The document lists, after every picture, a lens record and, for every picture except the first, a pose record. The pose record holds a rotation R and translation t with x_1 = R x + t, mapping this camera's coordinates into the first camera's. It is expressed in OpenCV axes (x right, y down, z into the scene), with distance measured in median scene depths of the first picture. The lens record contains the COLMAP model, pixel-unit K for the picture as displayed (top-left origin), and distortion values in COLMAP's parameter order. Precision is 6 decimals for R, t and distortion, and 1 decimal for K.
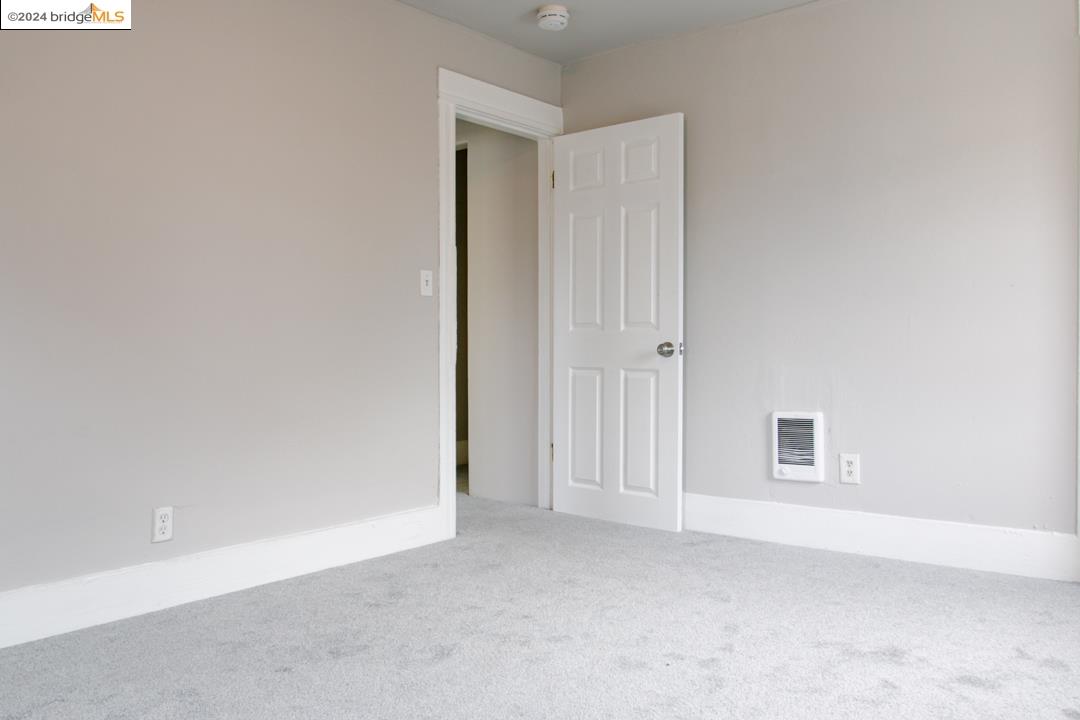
lens RADIAL K [[866.0, 0, 529.1], [0, 866.0, 349.7], [0, 0, 1]] dist [-0.077399, 0.102754]
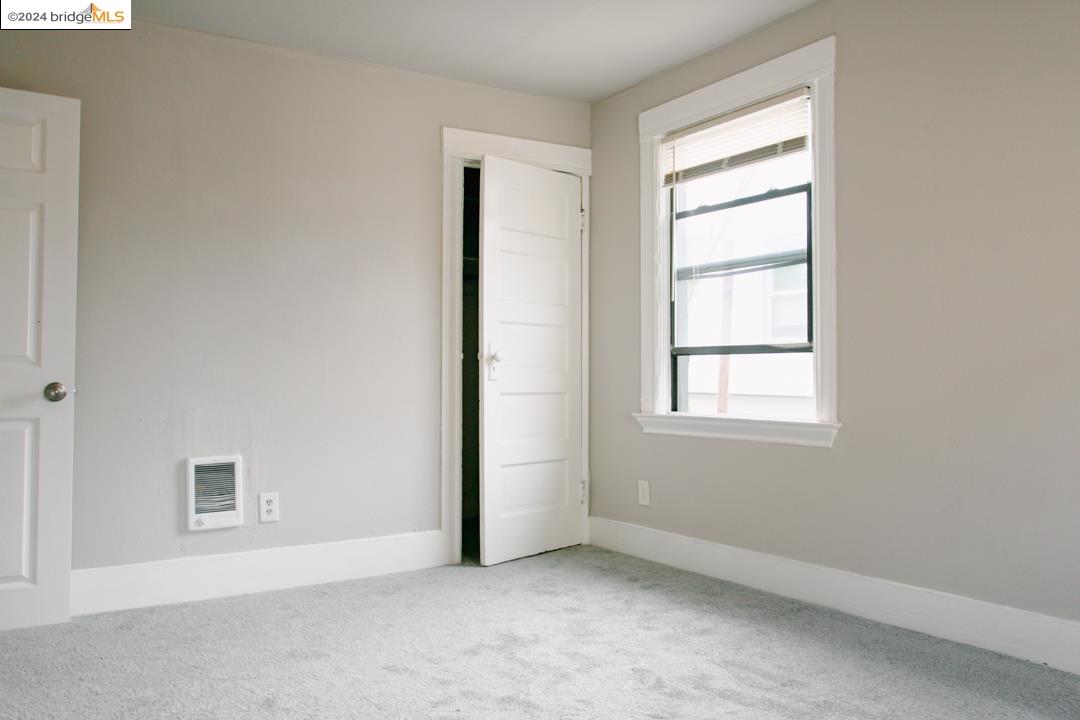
lens RADIAL K [[866.0, 0, 529.1], [0, 866.0, 349.7], [0, 0, 1]] dist [-0.077399, 0.102754]
pose [[0.312527, 0.030149, 0.949430, -0.490022], [0.002662, 0.999464, -0.032614, -0.013362], [-0.949905, 0.012720, 0.312279, 0.379765]]
